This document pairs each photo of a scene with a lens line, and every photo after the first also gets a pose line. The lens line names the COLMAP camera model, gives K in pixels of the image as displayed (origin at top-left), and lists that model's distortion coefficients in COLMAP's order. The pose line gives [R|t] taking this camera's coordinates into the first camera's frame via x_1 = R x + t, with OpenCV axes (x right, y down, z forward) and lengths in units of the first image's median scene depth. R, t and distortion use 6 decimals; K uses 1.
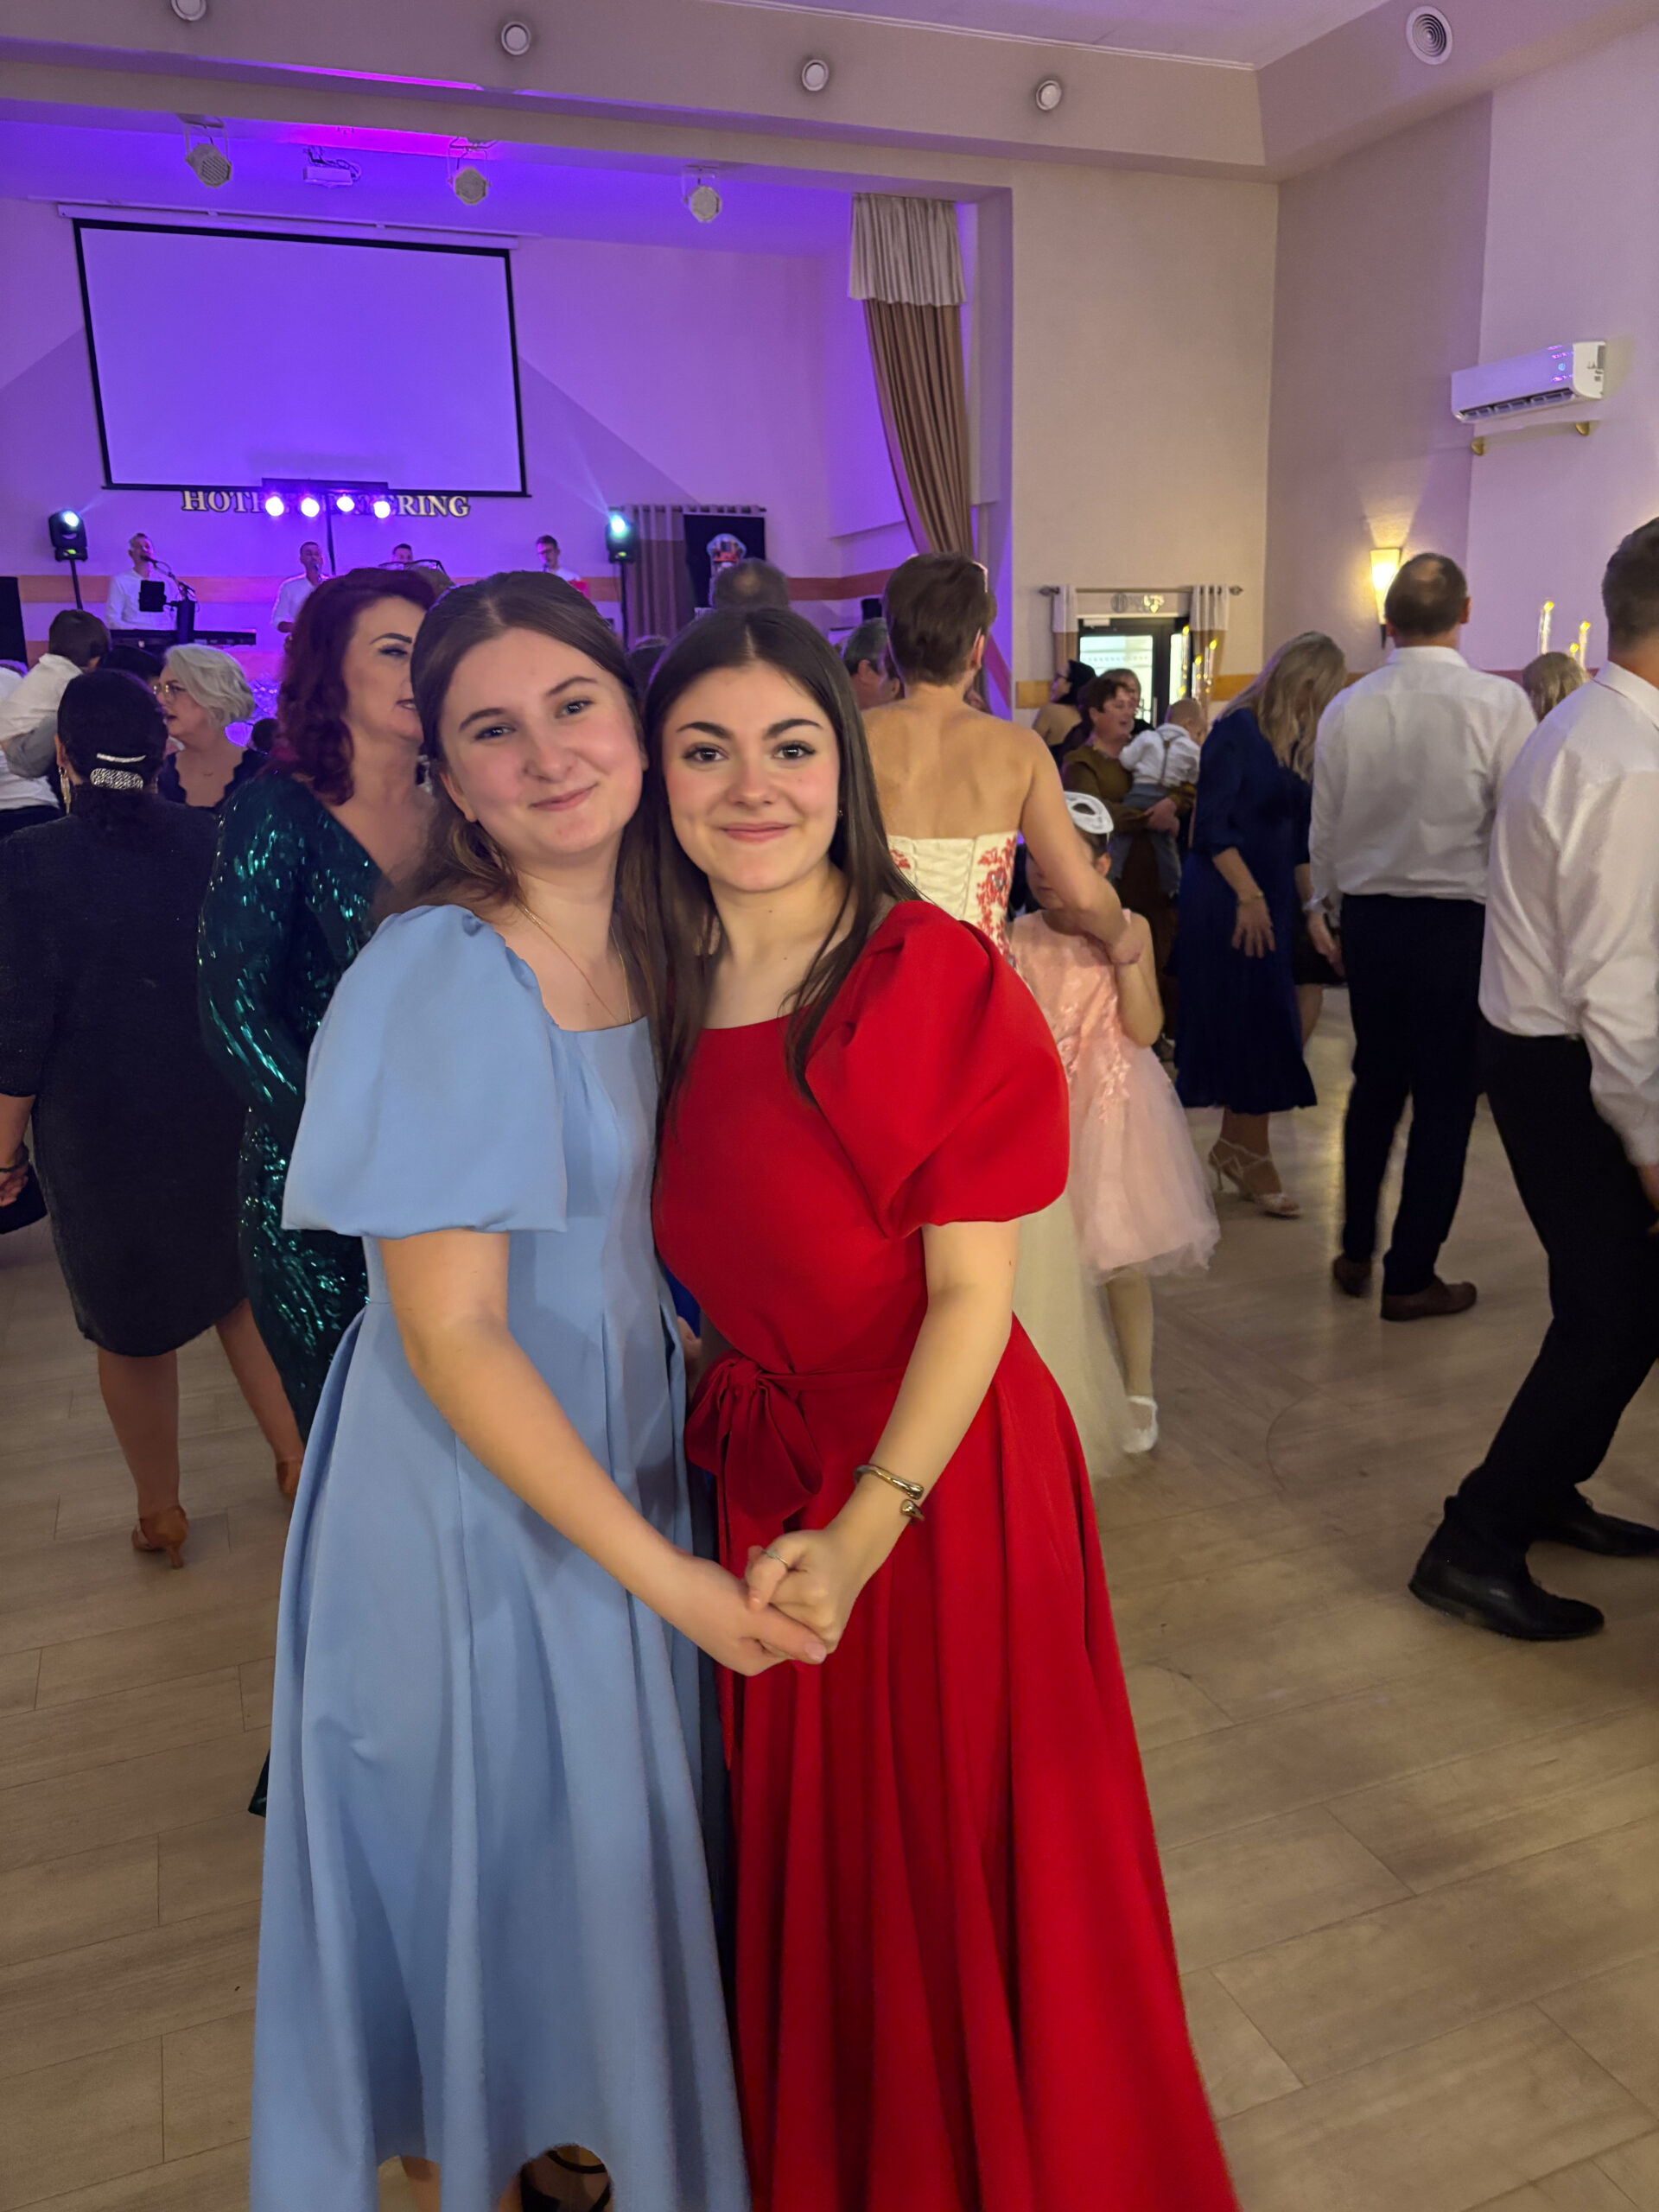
lens RADIAL K [[1658.8, 0, 835.5], [0, 1658.8, 1104.6], [0, 0, 1]] dist [0.014899, 0.008112]
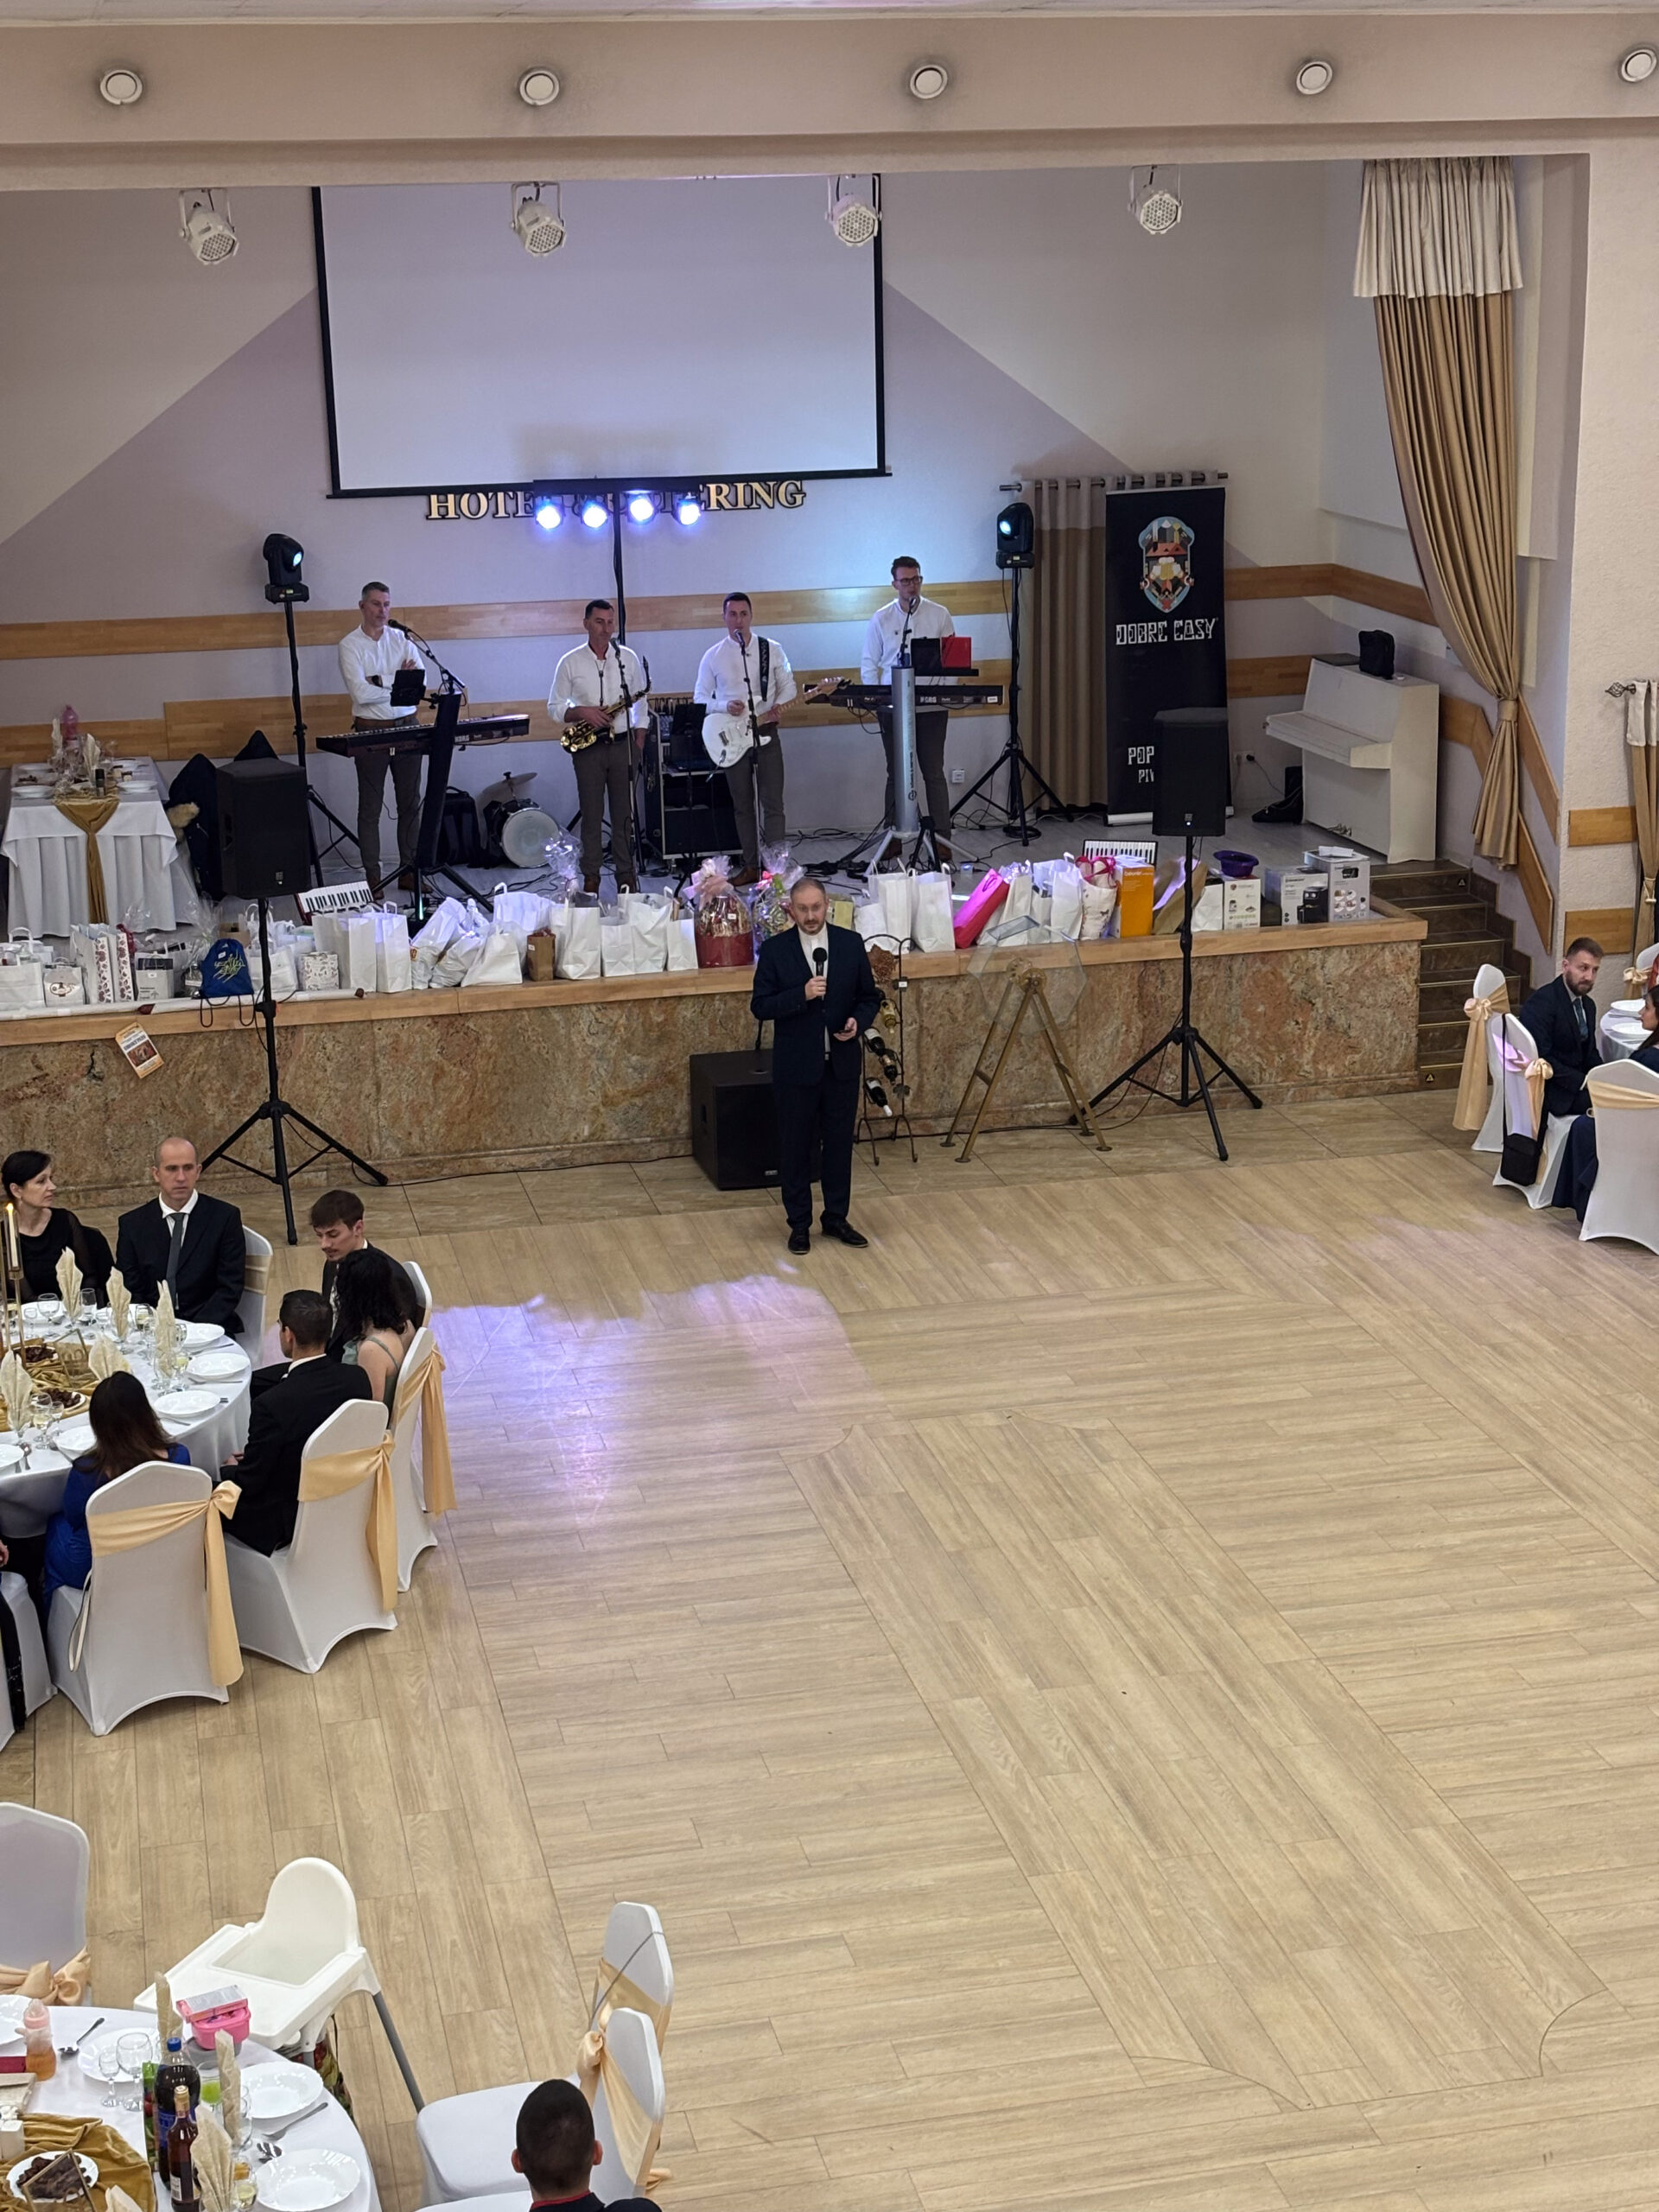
lens RADIAL K [[3274.3, 0, 836.8], [0, 3274.3, 1148.3], [0, 0, 1]] dist [0.132702, 0.000000]
pose [[0.987585, 0.046169, -0.150150, 0.017844], [-0.040464, 0.998346, 0.040834, -0.147194], [0.151787, -0.034251, 0.987820, -0.418109]]
